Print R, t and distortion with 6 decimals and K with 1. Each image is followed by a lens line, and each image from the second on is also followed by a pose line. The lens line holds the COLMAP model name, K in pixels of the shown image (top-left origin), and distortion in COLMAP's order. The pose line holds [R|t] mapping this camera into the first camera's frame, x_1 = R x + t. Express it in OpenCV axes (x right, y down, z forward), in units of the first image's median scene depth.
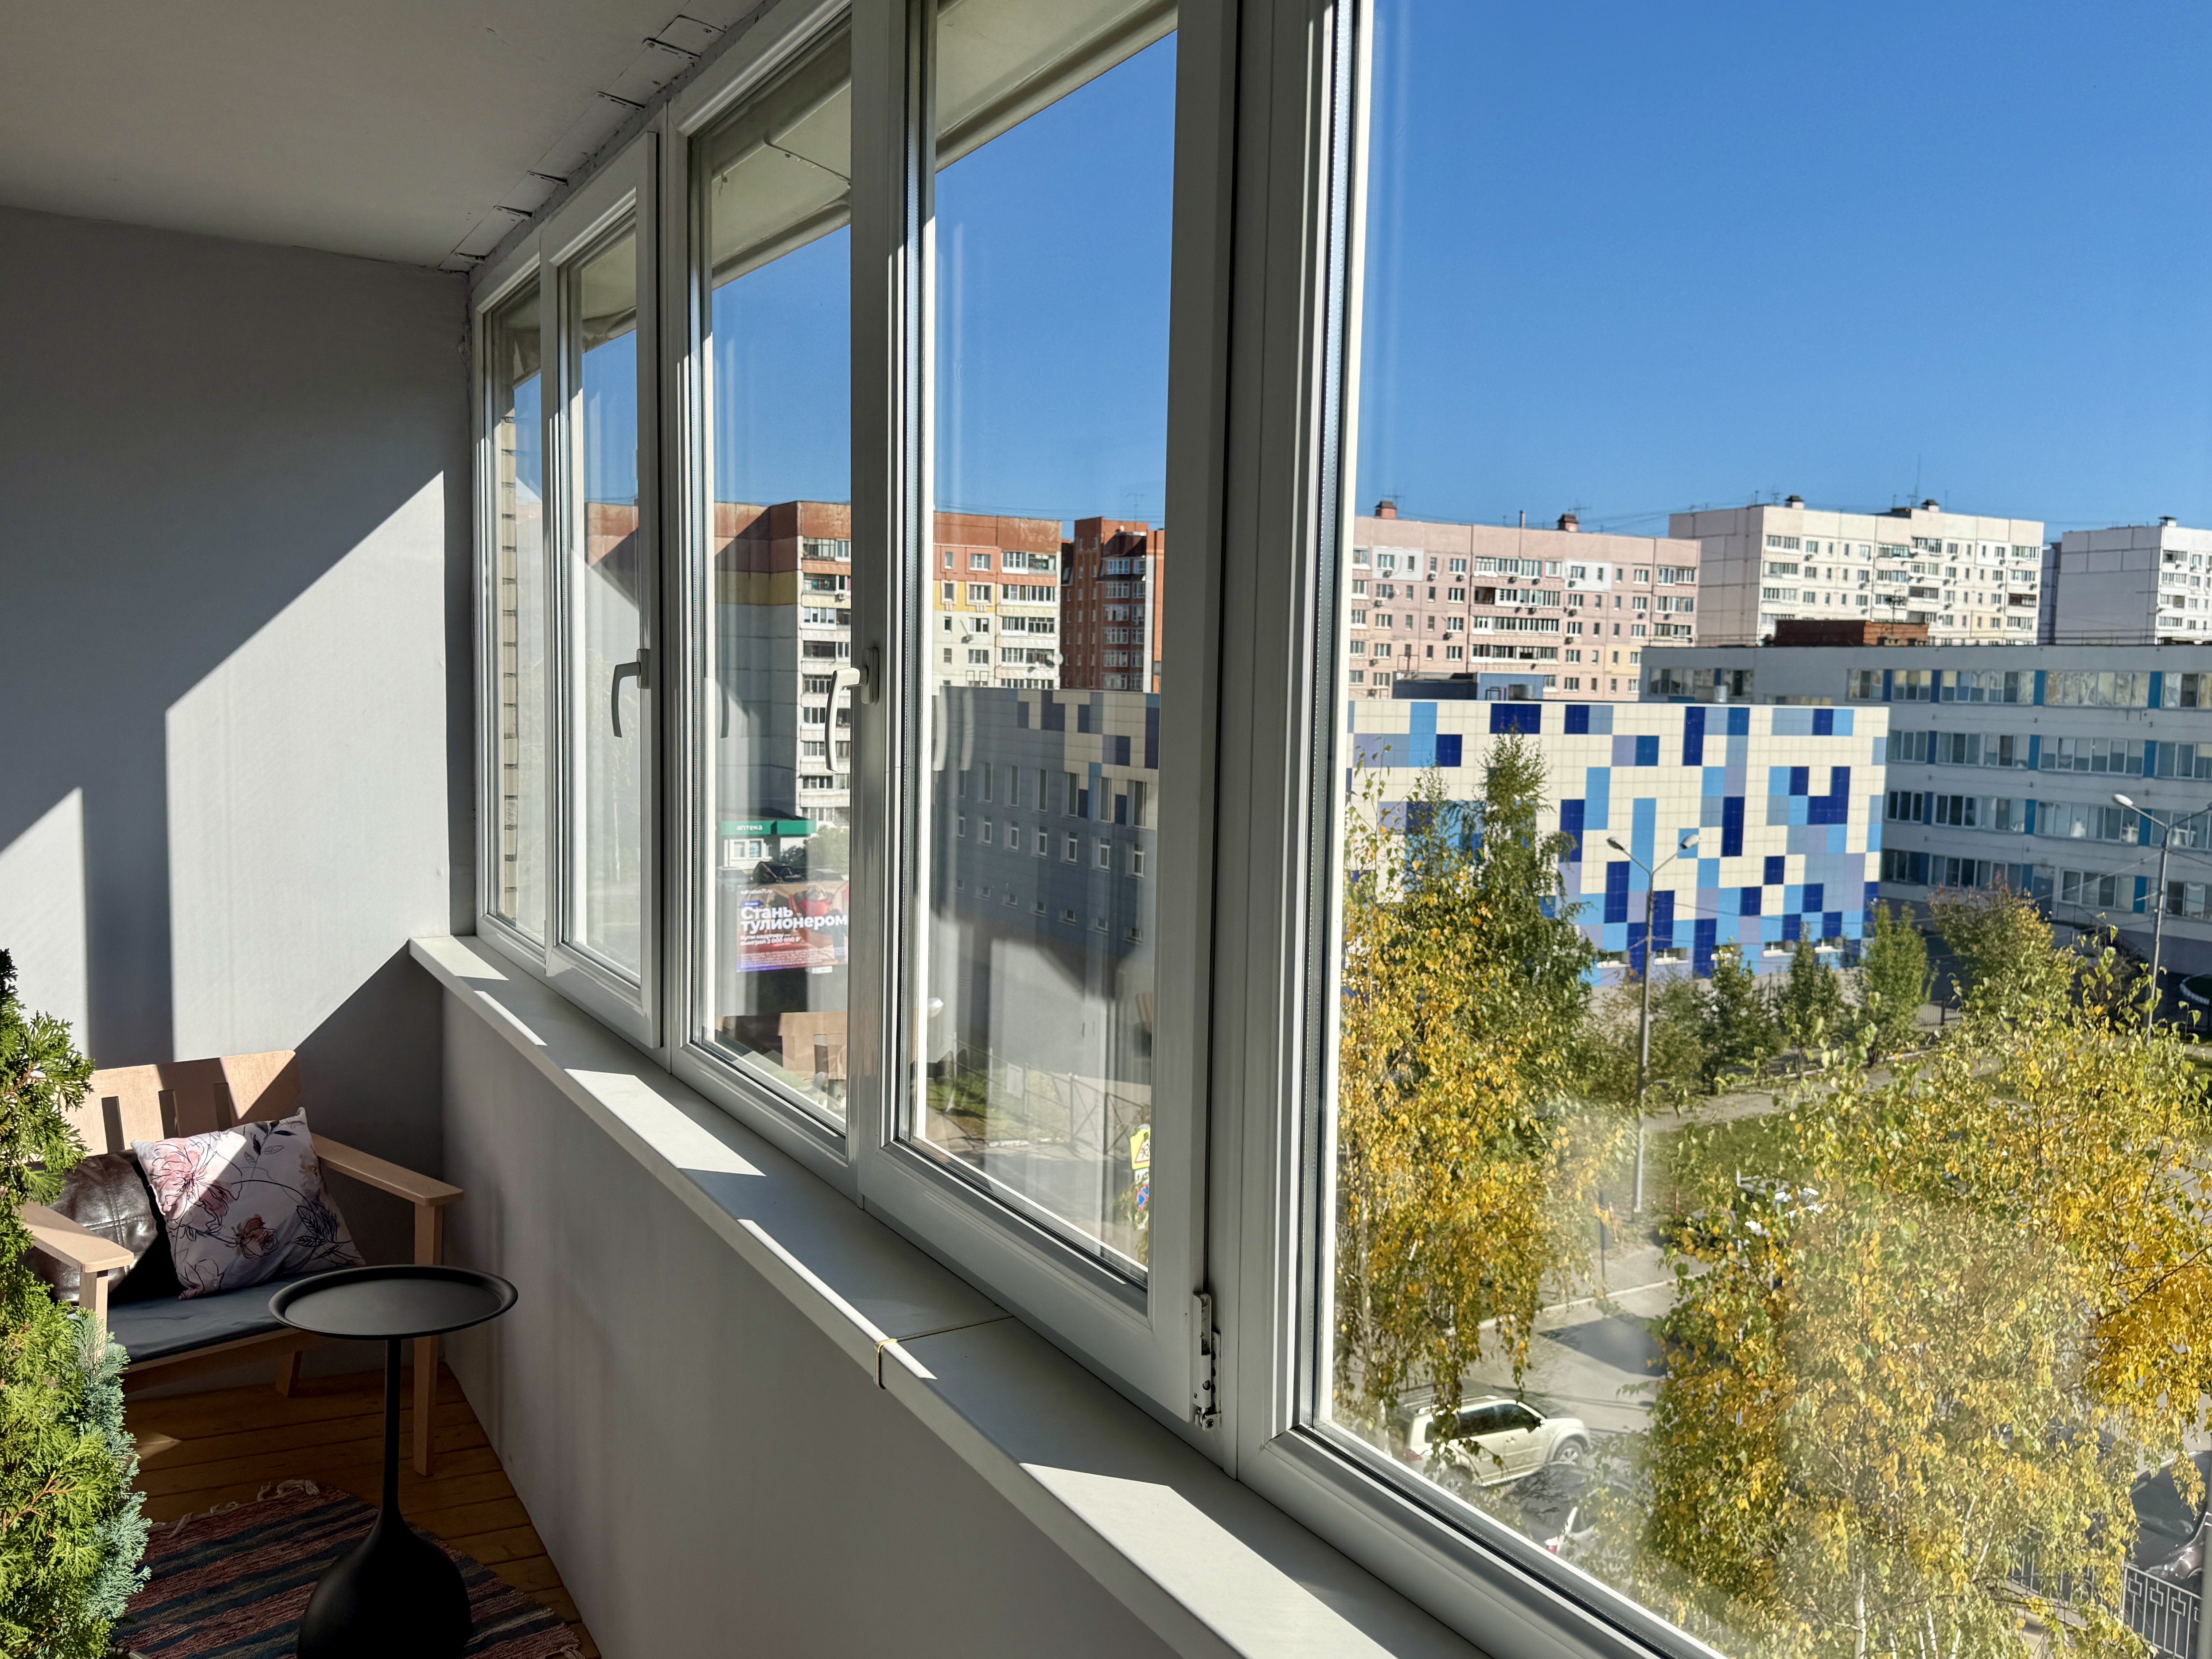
lens RADIAL K [[2083.9, 0, 1106.0], [0, 2083.9, 829.5], [0, 0, 1]] dist [0.214190, -0.369701]
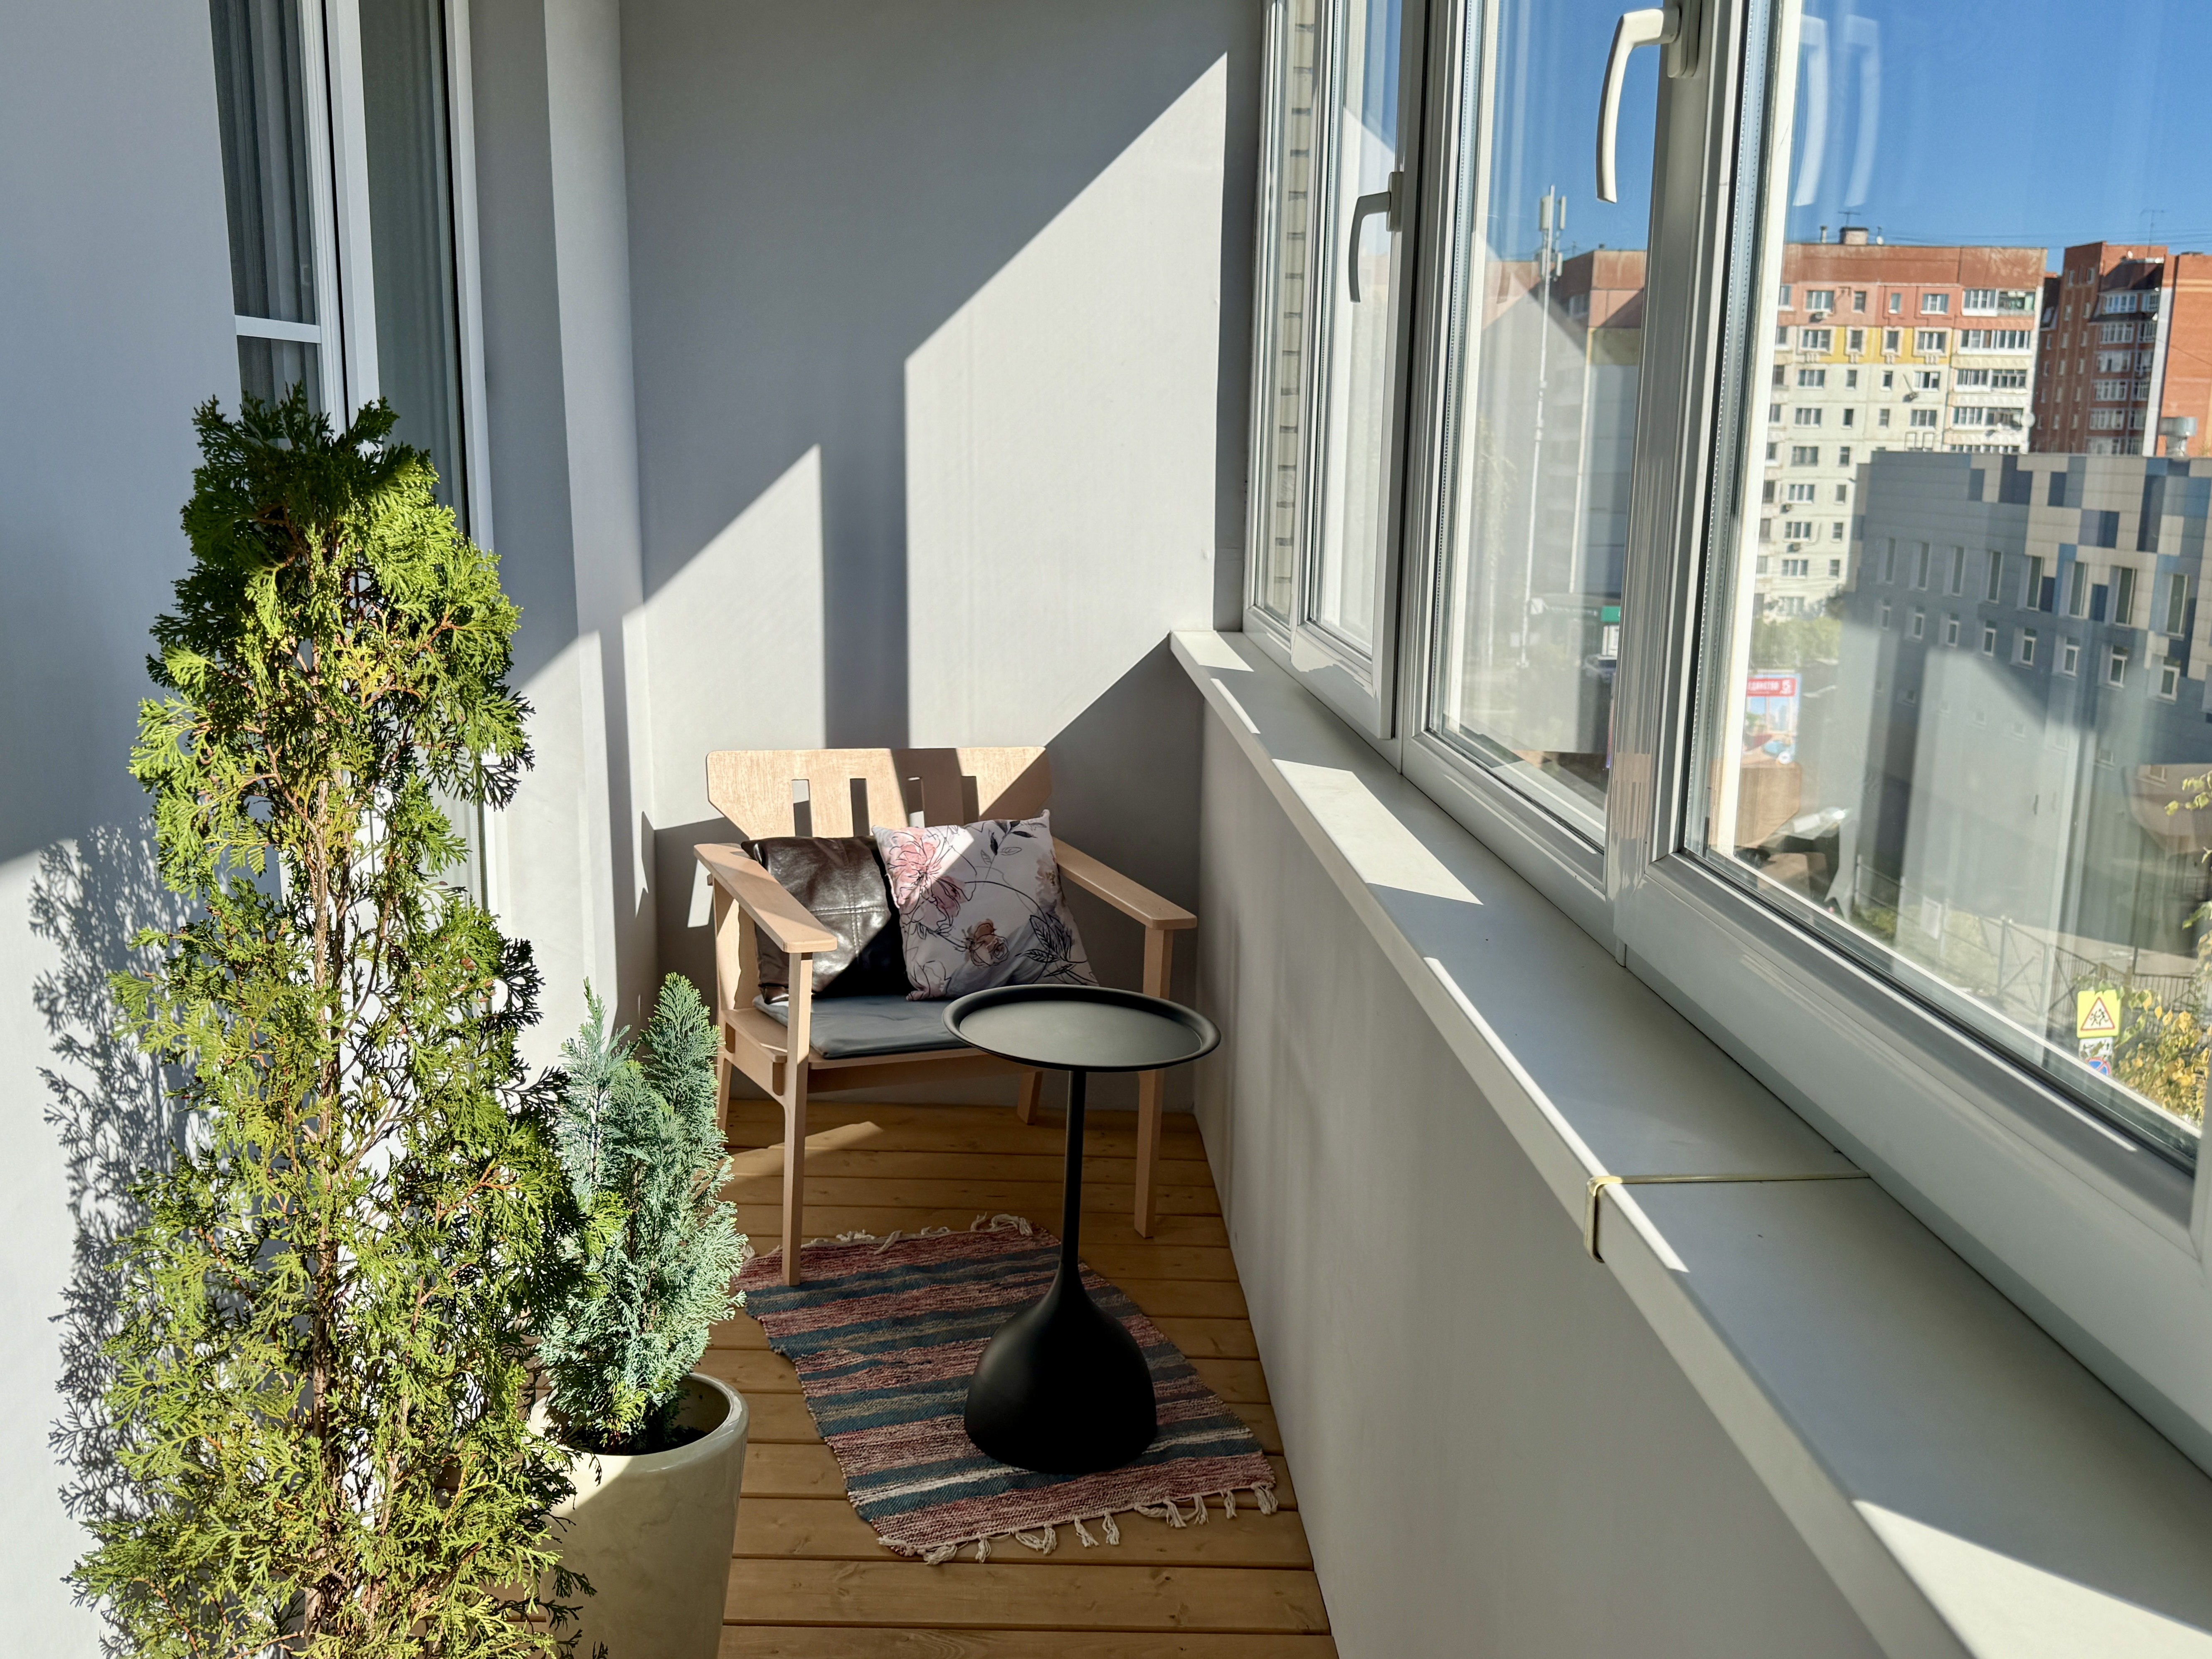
lens RADIAL K [[1741.4, 0, 1106.0], [0, 1741.4, 829.5], [0, 0, 1]] dist [0.054440, -0.056518]
pose [[0.880805, 0.070430, -0.468213, -0.012059], [-0.038280, 0.996230, 0.077842, 0.082332], [0.471930, -0.050641, 0.880180, 0.375750]]
